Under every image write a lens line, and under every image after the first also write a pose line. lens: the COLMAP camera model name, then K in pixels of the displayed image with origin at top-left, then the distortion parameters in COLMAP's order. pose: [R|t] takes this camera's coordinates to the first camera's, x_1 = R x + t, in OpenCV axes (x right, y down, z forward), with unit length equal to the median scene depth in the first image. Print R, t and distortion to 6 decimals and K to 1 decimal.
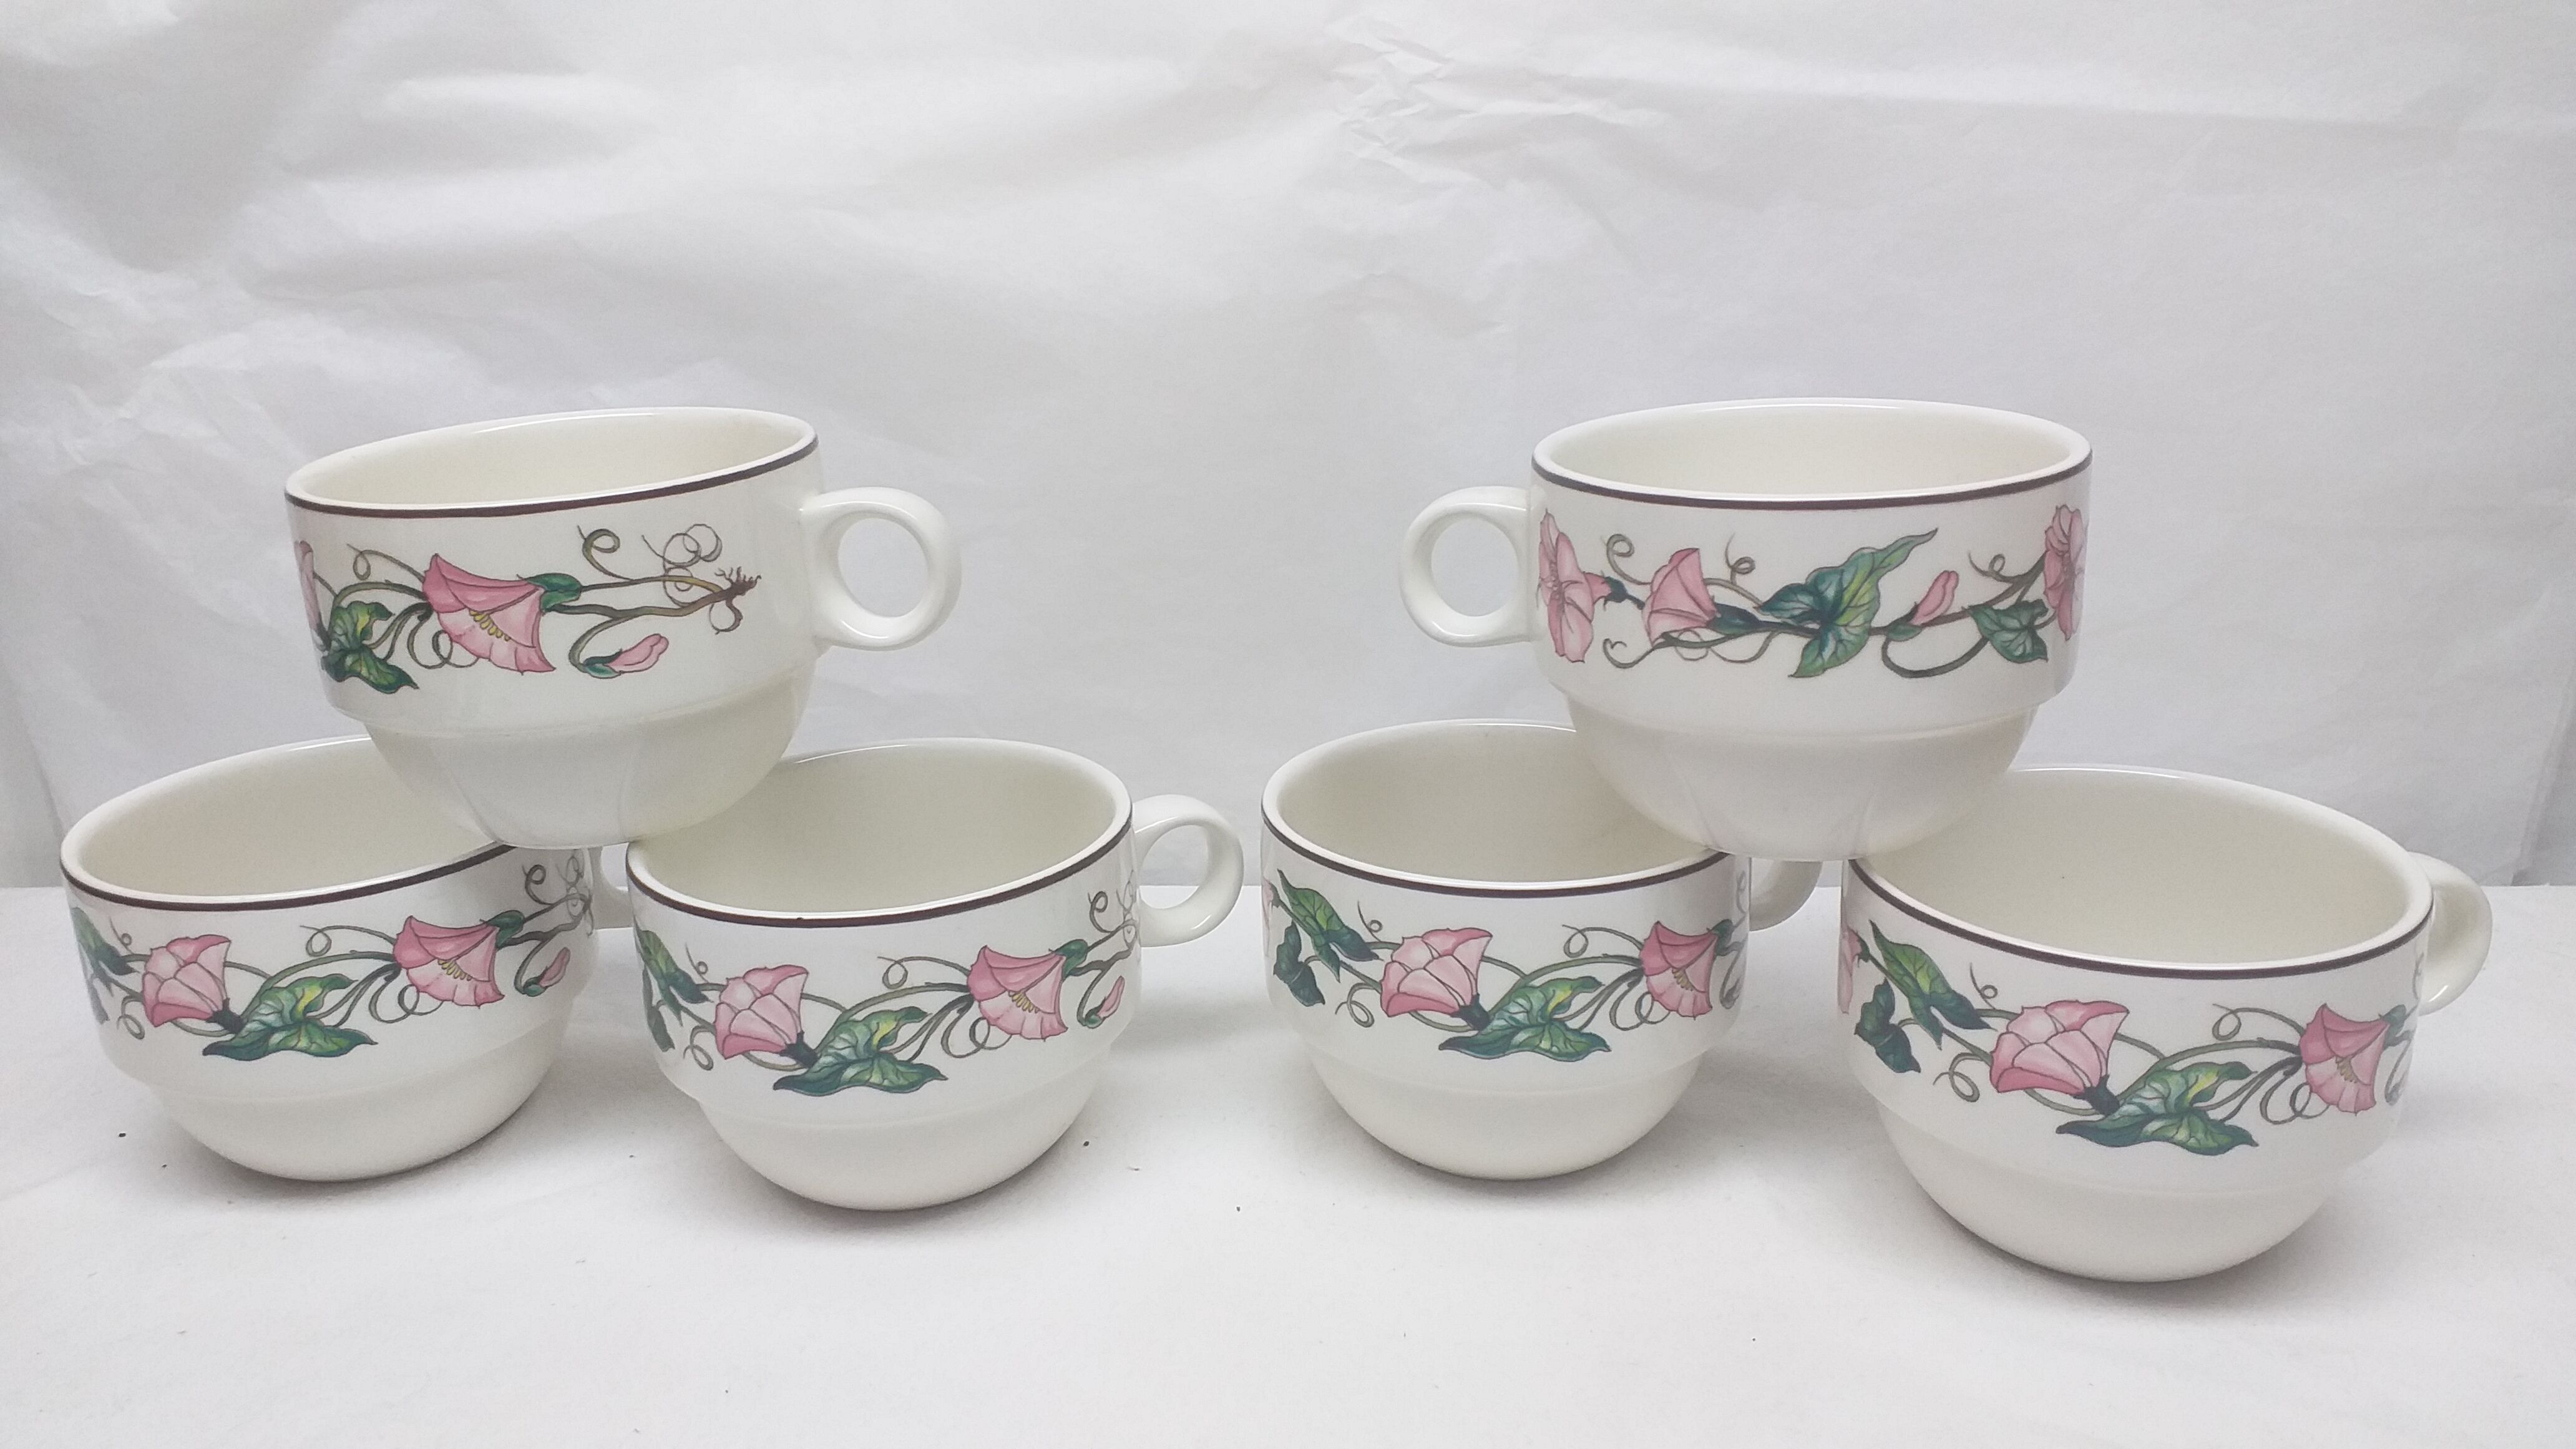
lens RADIAL K [[1851.3, 0, 1288.0], [0, 1851.3, 724.5], [0, 0, 1]] dist [0.056373, -0.000953]
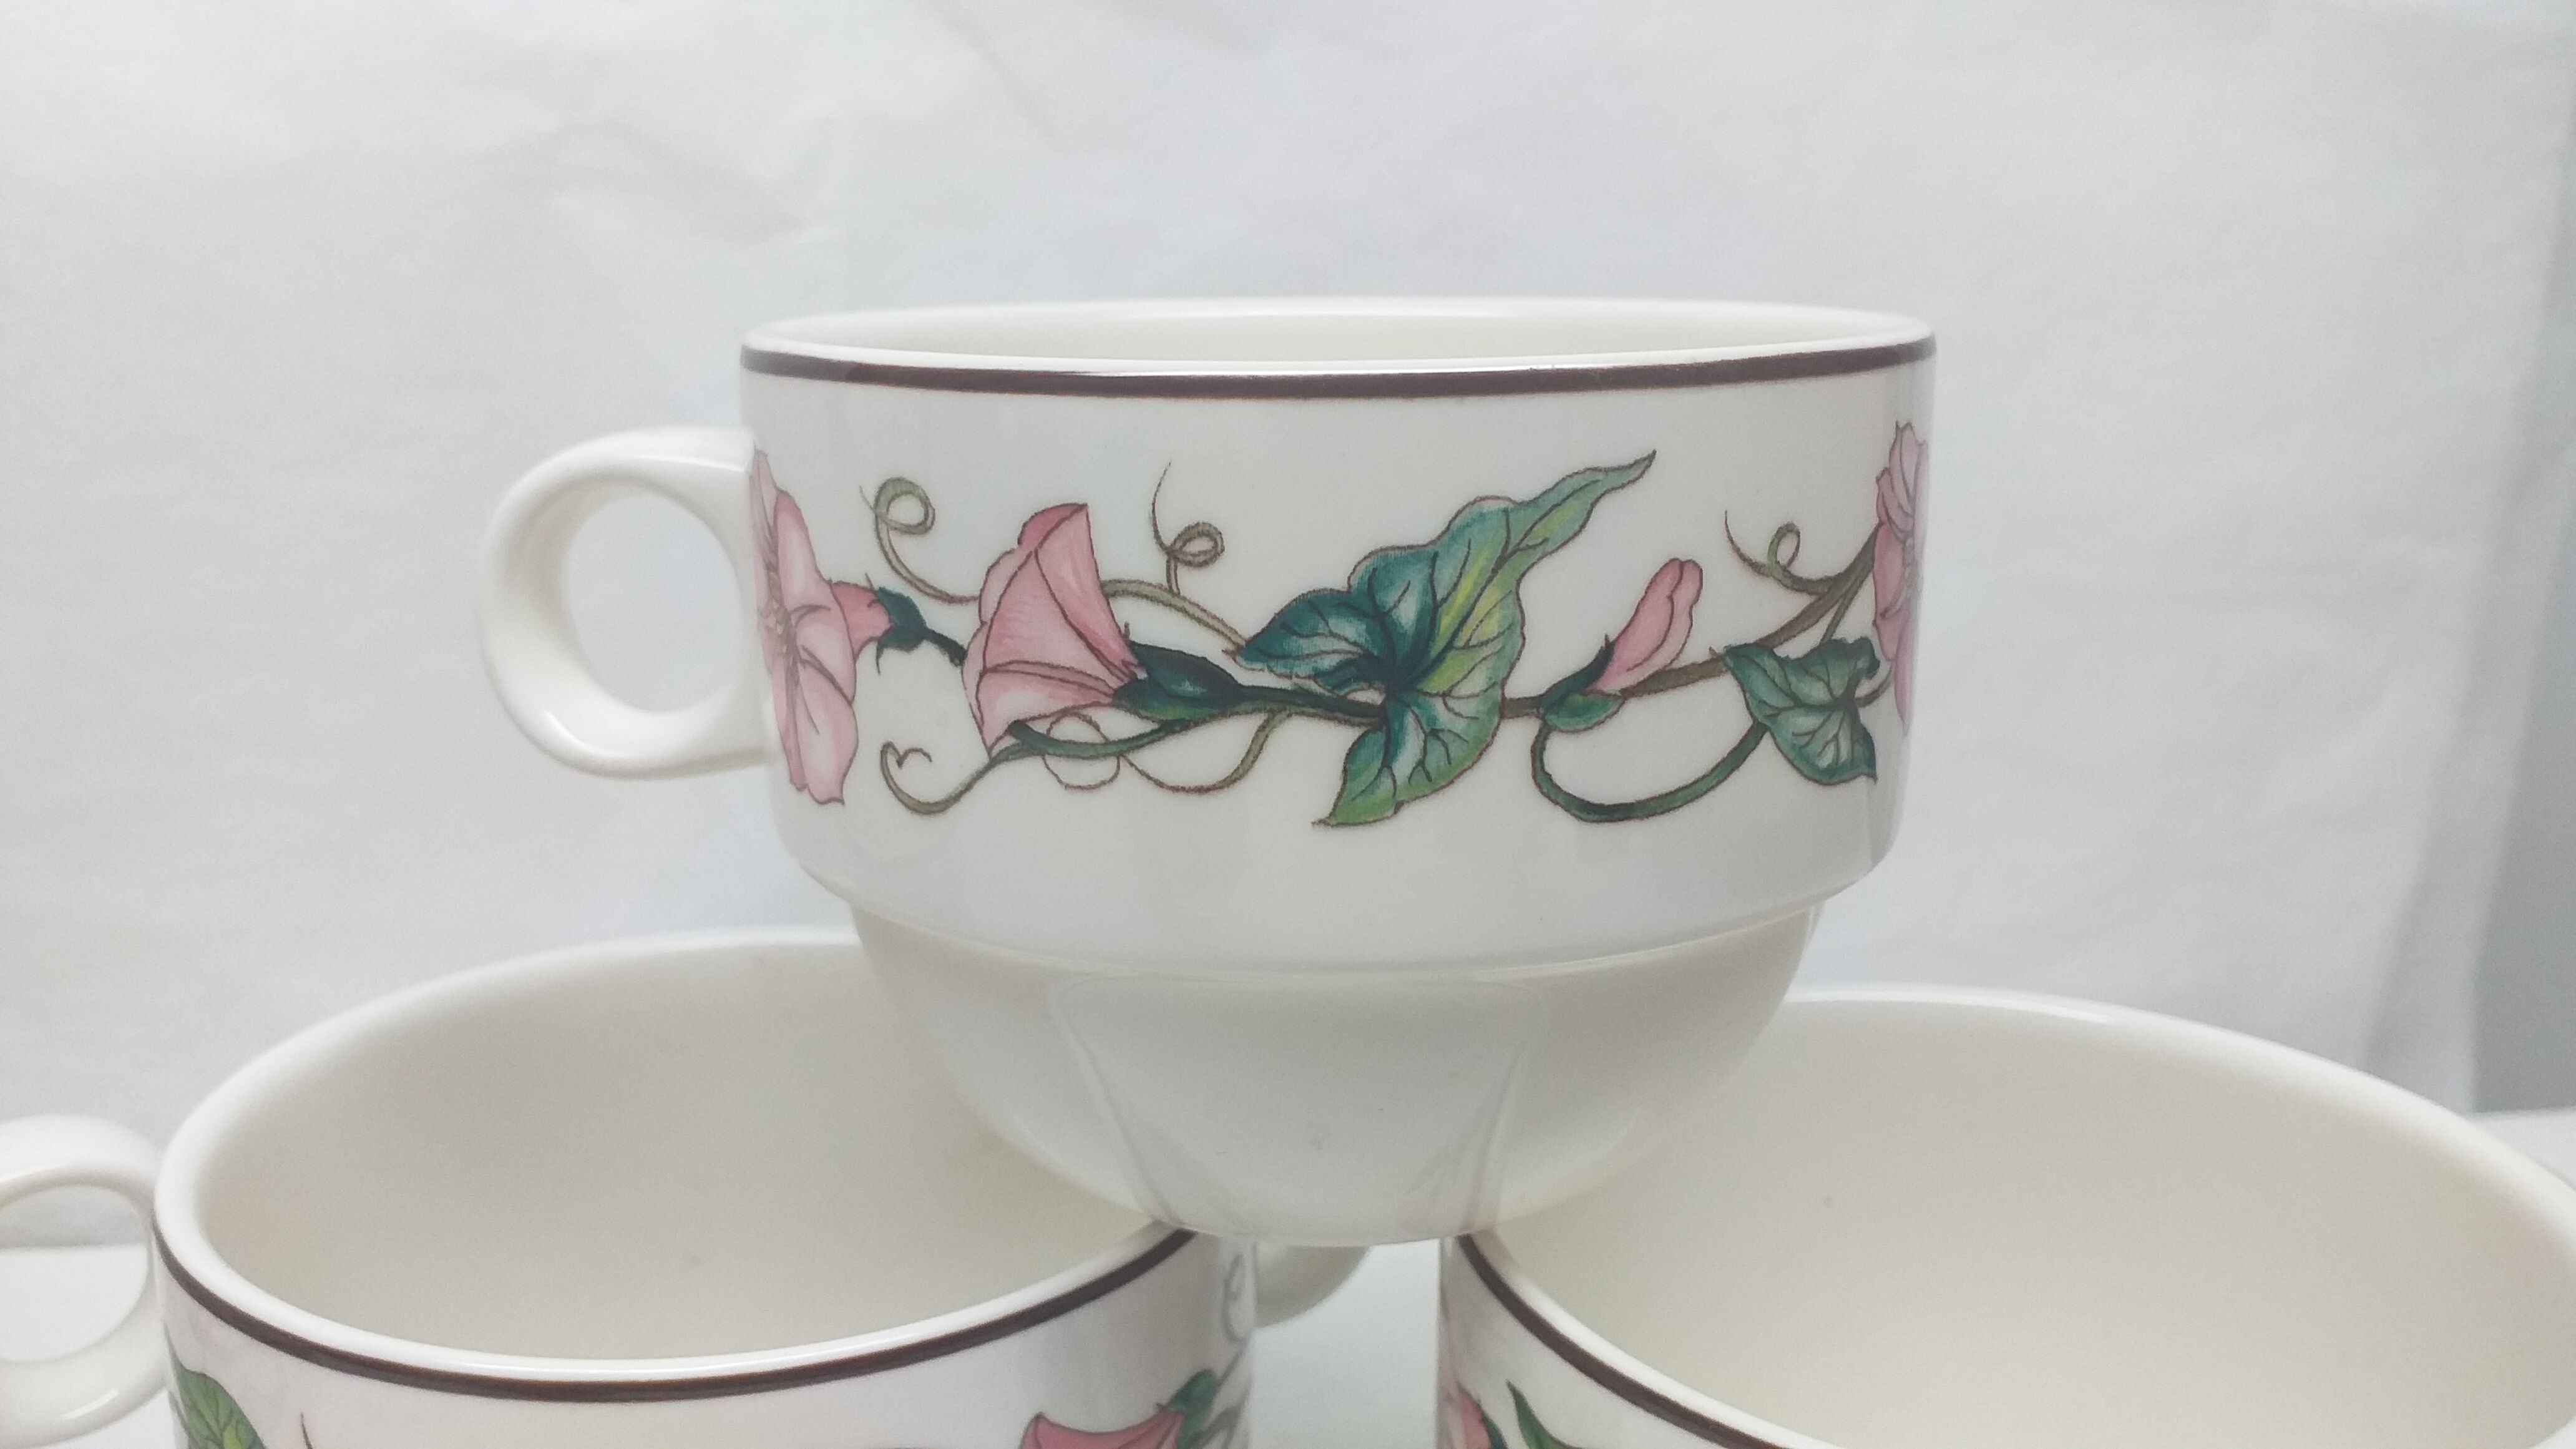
lens RADIAL K [[1851.3, 0, 1288.0], [0, 1851.3, 724.5], [0, 0, 1]] dist [0.056373, -0.000953]
pose [[0.971145, -0.002054, 0.238480, 0.169163], [0.025112, 0.995285, -0.093690, -0.009975], [-0.237163, 0.096975, 0.966618, 0.614874]]
